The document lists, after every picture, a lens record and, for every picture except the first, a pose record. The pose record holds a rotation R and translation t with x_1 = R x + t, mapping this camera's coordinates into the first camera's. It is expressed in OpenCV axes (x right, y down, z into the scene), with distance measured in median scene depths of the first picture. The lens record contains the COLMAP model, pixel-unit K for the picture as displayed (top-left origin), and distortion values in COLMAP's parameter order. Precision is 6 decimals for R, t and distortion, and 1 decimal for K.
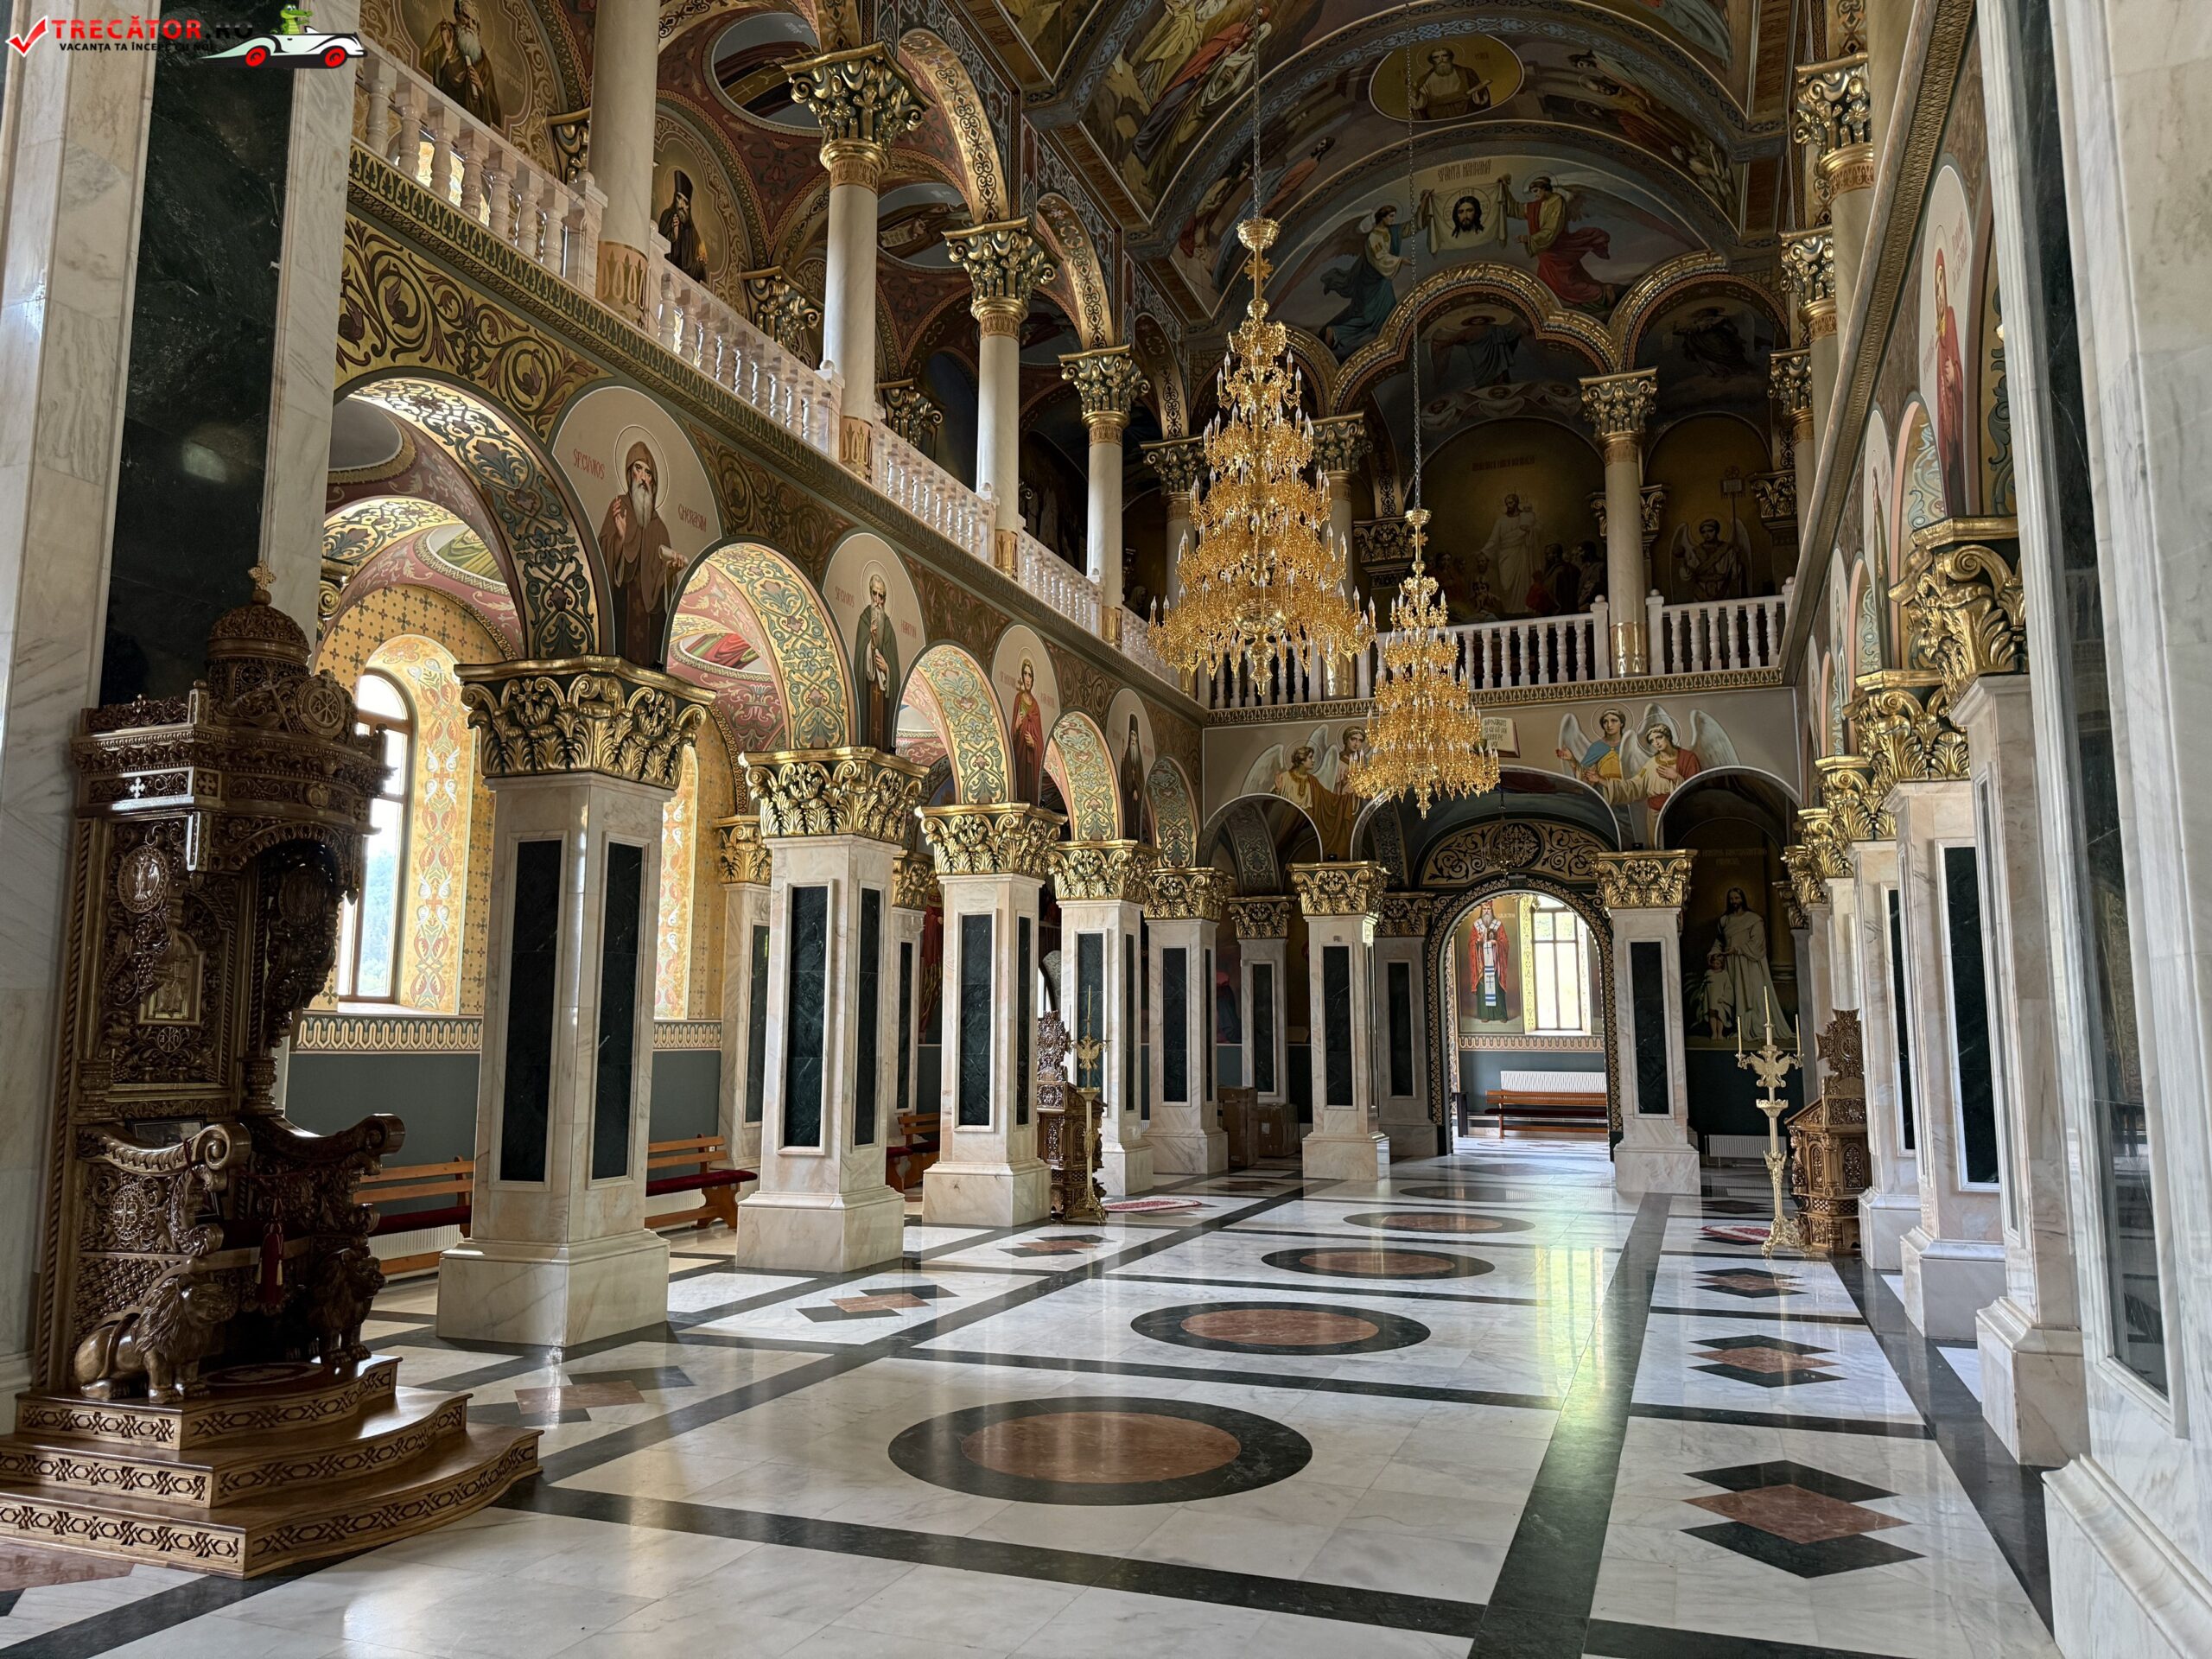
lens RADIAL K [[1546.1, 0, 1106.0], [0, 1546.1, 829.5], [0, 0, 1]] dist [0.151712, -0.257628]
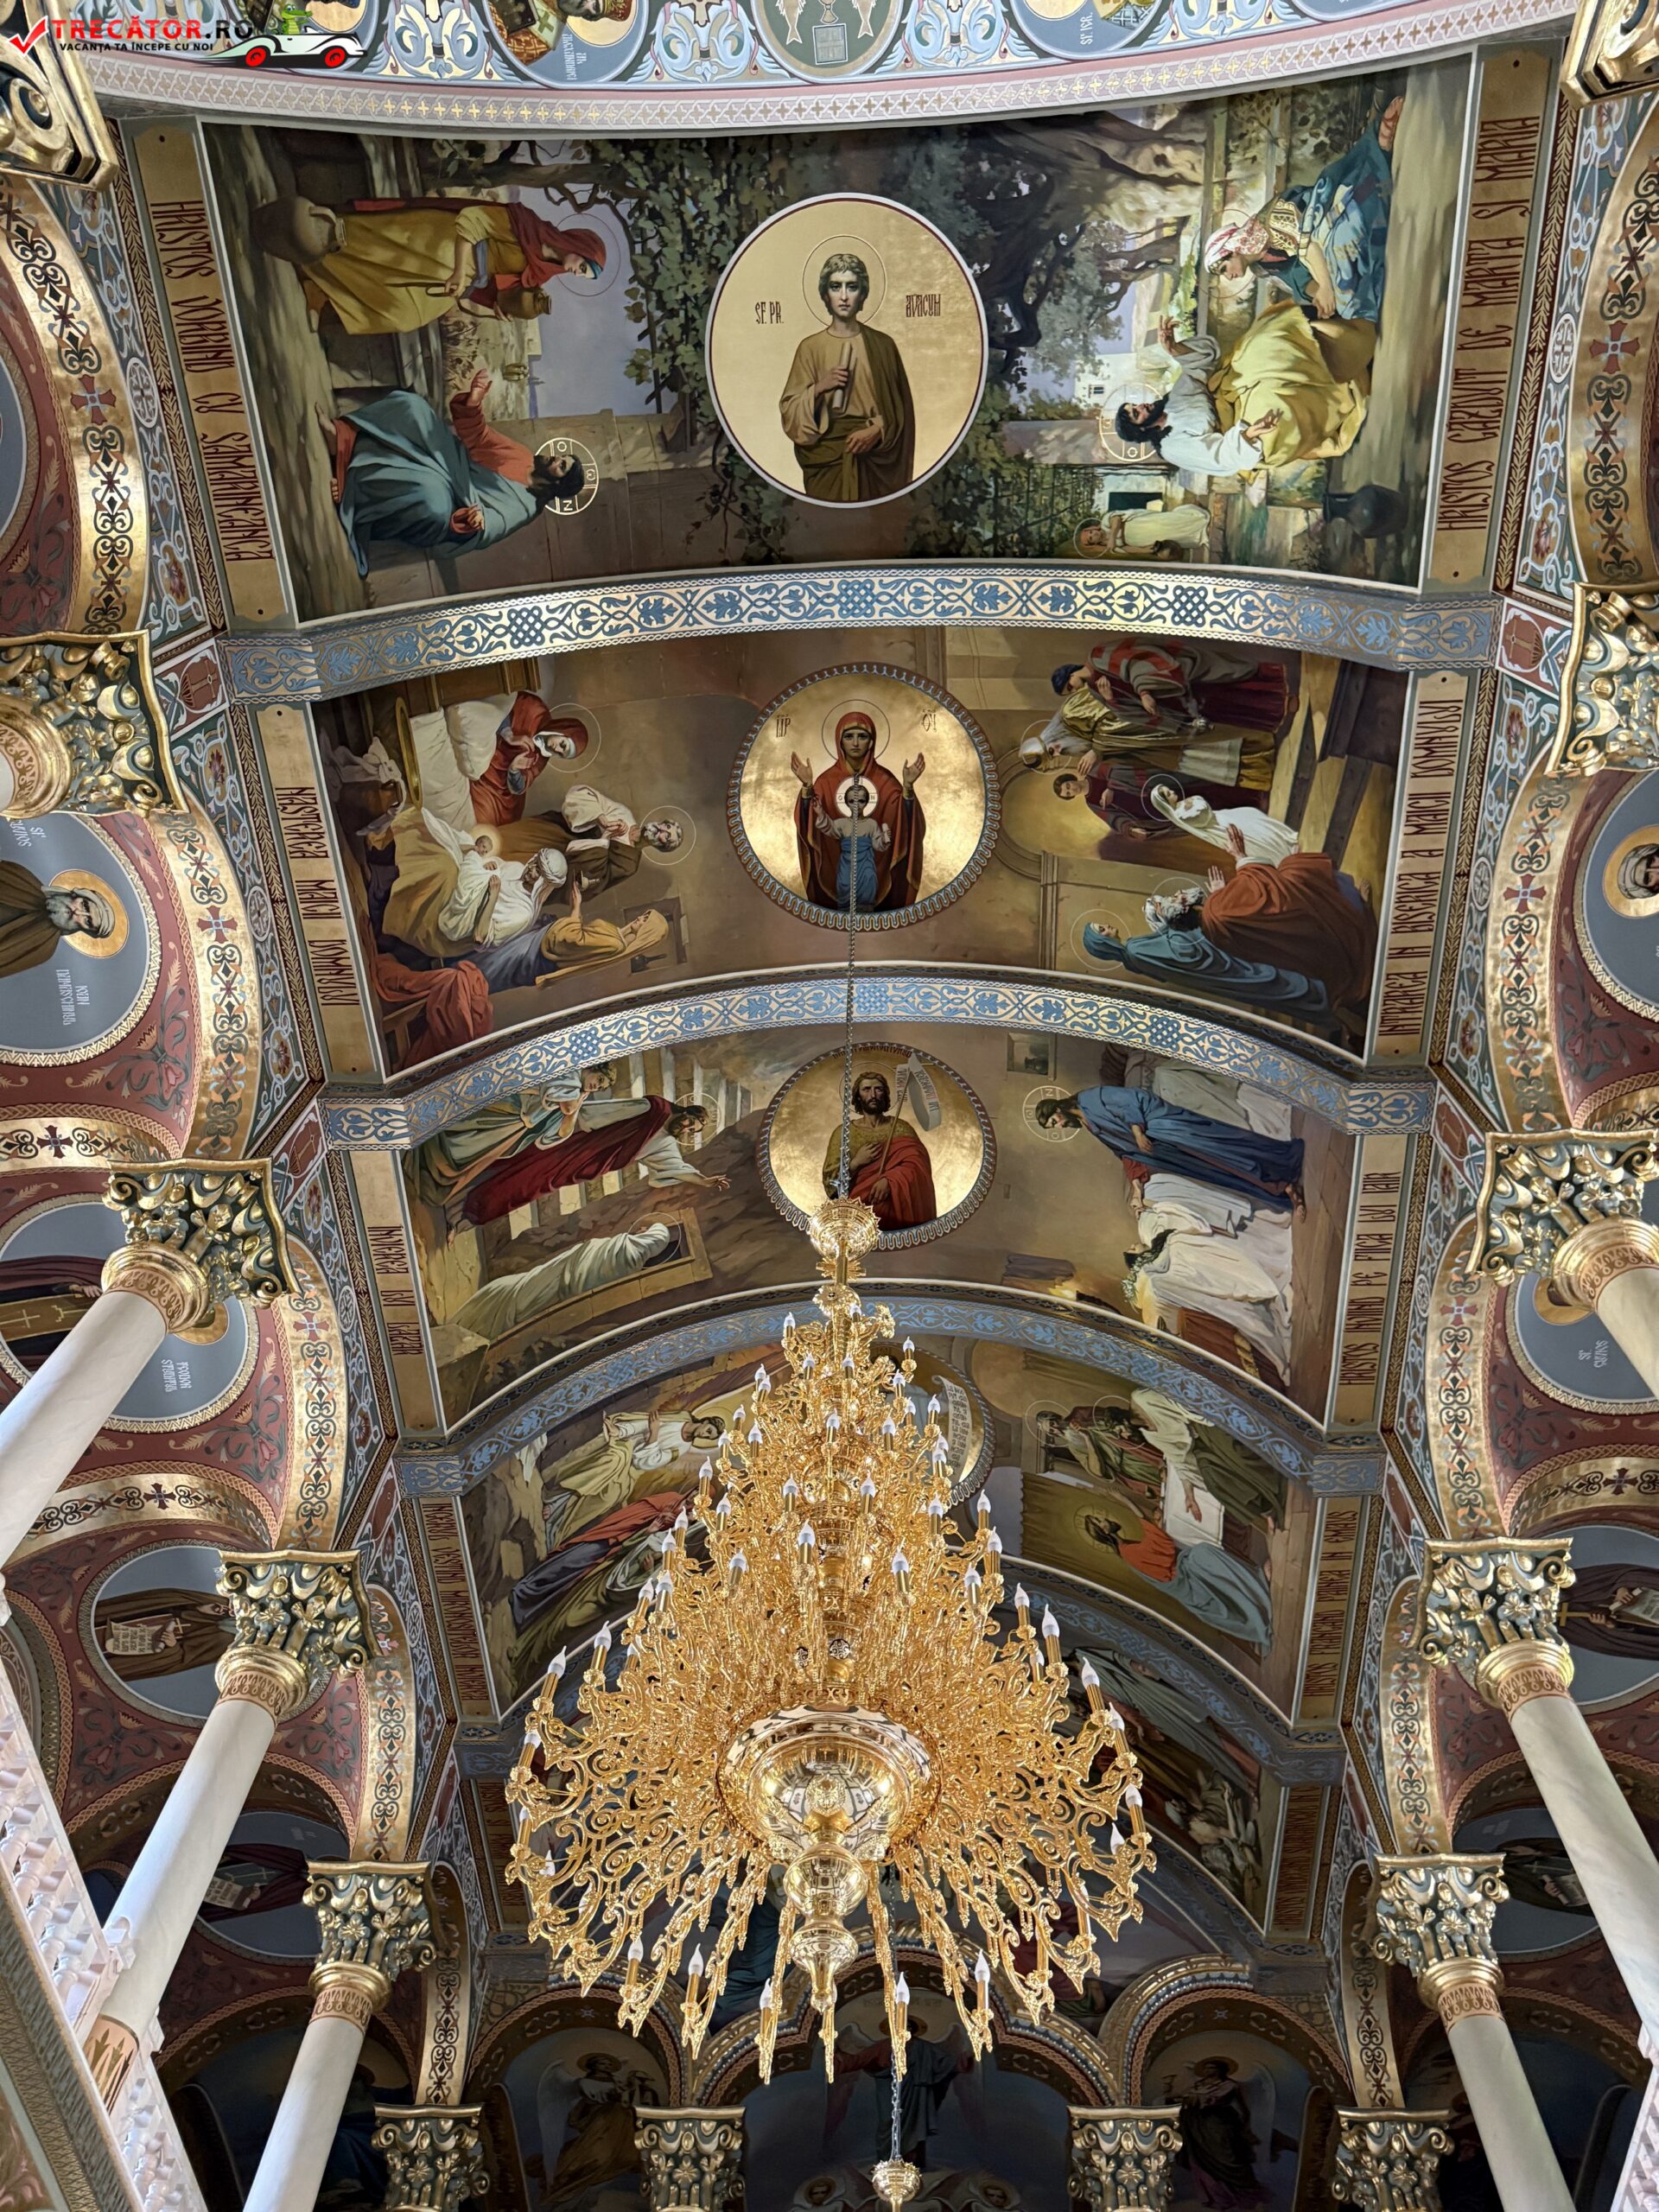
lens RADIAL K [[1583.9, 0, 829.5], [0, 1583.9, 1106.0], [0, 0, 1]] dist [0.042954, -0.040820]
pose [[0.950007, 0.288604, 0.119139, 0.003767], [-0.064789, 0.555488, -0.828997, 0.046095], [-0.305432, 0.779834, 0.546416, 0.349875]]
